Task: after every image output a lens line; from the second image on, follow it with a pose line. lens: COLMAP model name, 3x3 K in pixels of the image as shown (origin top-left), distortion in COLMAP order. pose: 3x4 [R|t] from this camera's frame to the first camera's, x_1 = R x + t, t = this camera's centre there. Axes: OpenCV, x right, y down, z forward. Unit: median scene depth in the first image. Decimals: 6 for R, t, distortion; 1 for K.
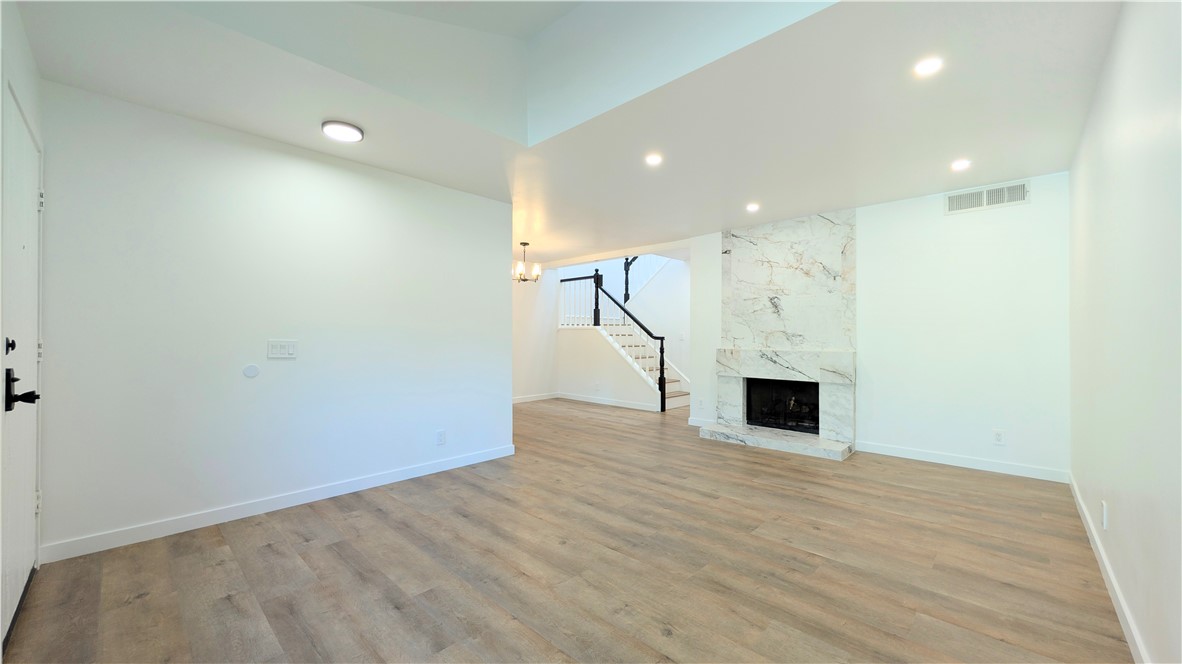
lens RADIAL K [[445.0, 0, 593.6], [0, 445.0, 333.6], [0, 0, 1]] dist [-0.000662, 0.000255]
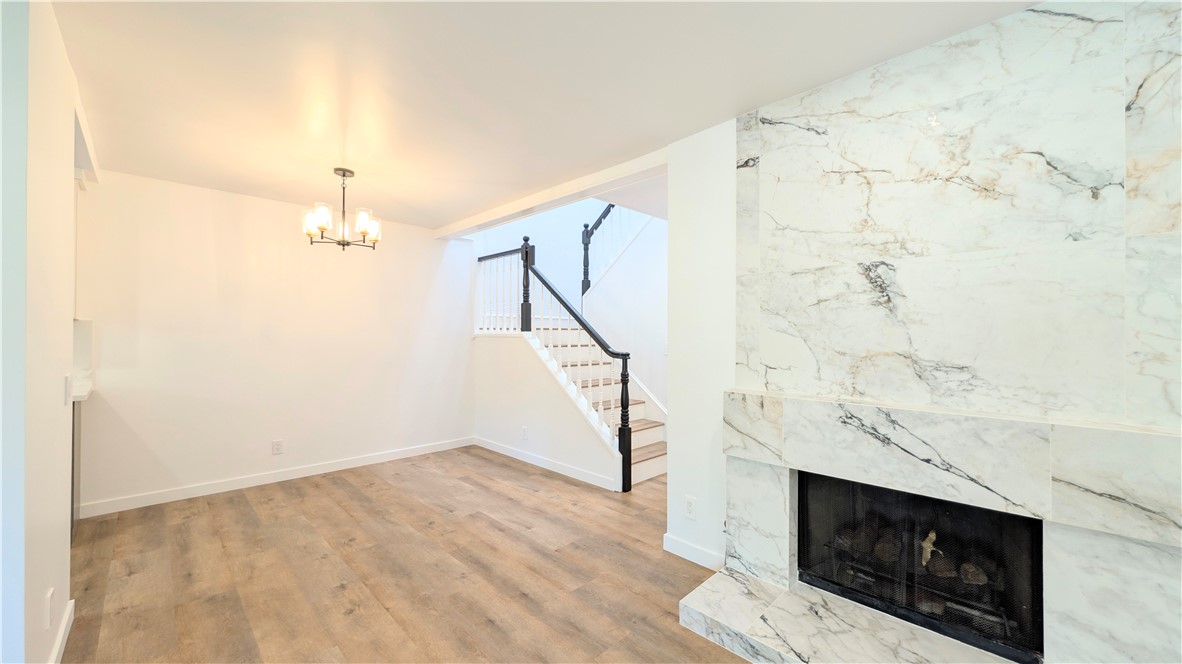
lens RADIAL K [[445.0, 0, 593.7], [0, 445.0, 333.7], [0, 0, 1]] dist [-0.000662, 0.000255]
pose [[0.999687, -0.001083, -0.025000, 0.190569], [0.001120, 0.999998, 0.001460, -0.024819], [0.024999, -0.001487, 0.999686, 0.670686]]
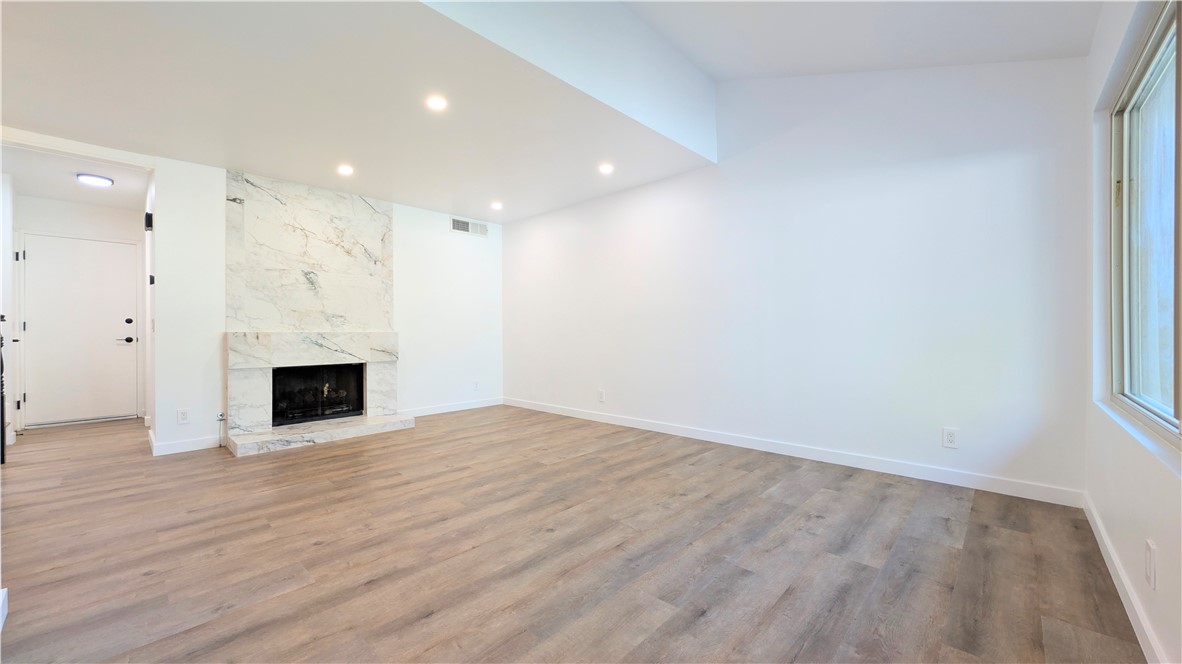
lens RADIAL K [[445.0, 0, 593.4], [0, 445.0, 331.1], [0, 0, 1]] dist [-0.000662, 0.000255]
pose [[-0.005077, -0.000168, 0.999987, -0.511410], [-0.000644, 1.000000, 0.000165, 0.036798], [-0.999987, -0.000643, -0.005077, 0.487622]]
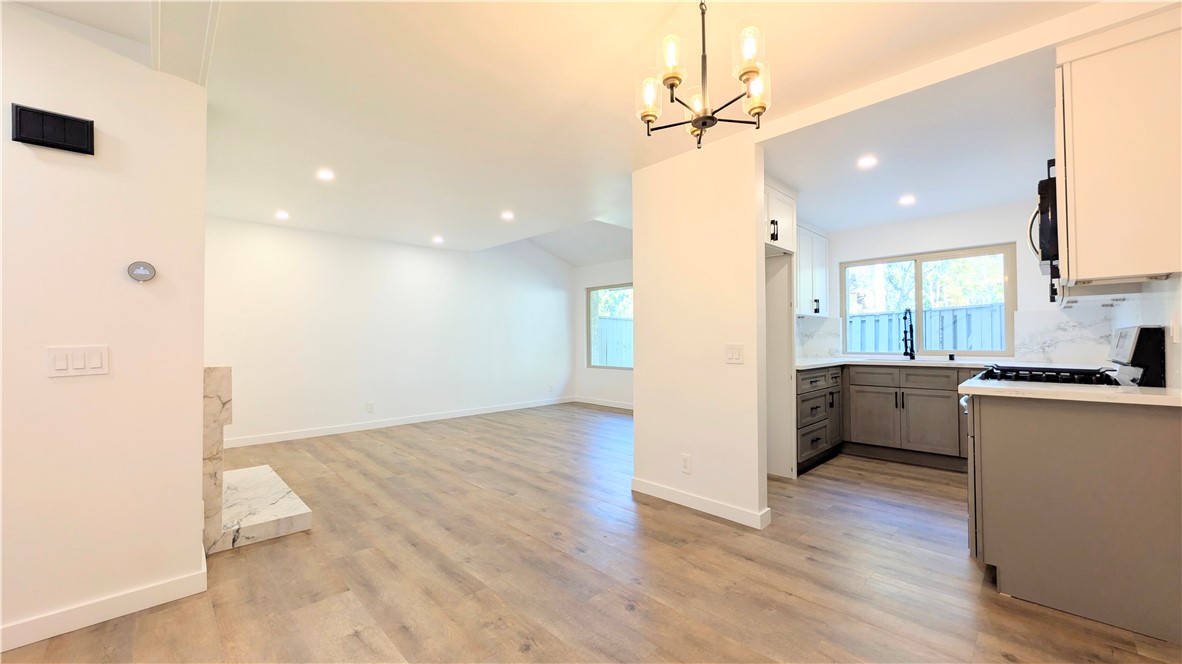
lens RADIAL K [[445.0, 0, 595.9], [0, 445.0, 331.6], [0, 0, 1]] dist [-0.000662, 0.000255]
pose [[-0.999435, 0.002733, 0.033508, -0.134104], [0.001943, 0.999720, -0.023572, 0.009749], [-0.033563, -0.023493, -0.999160, 1.680808]]
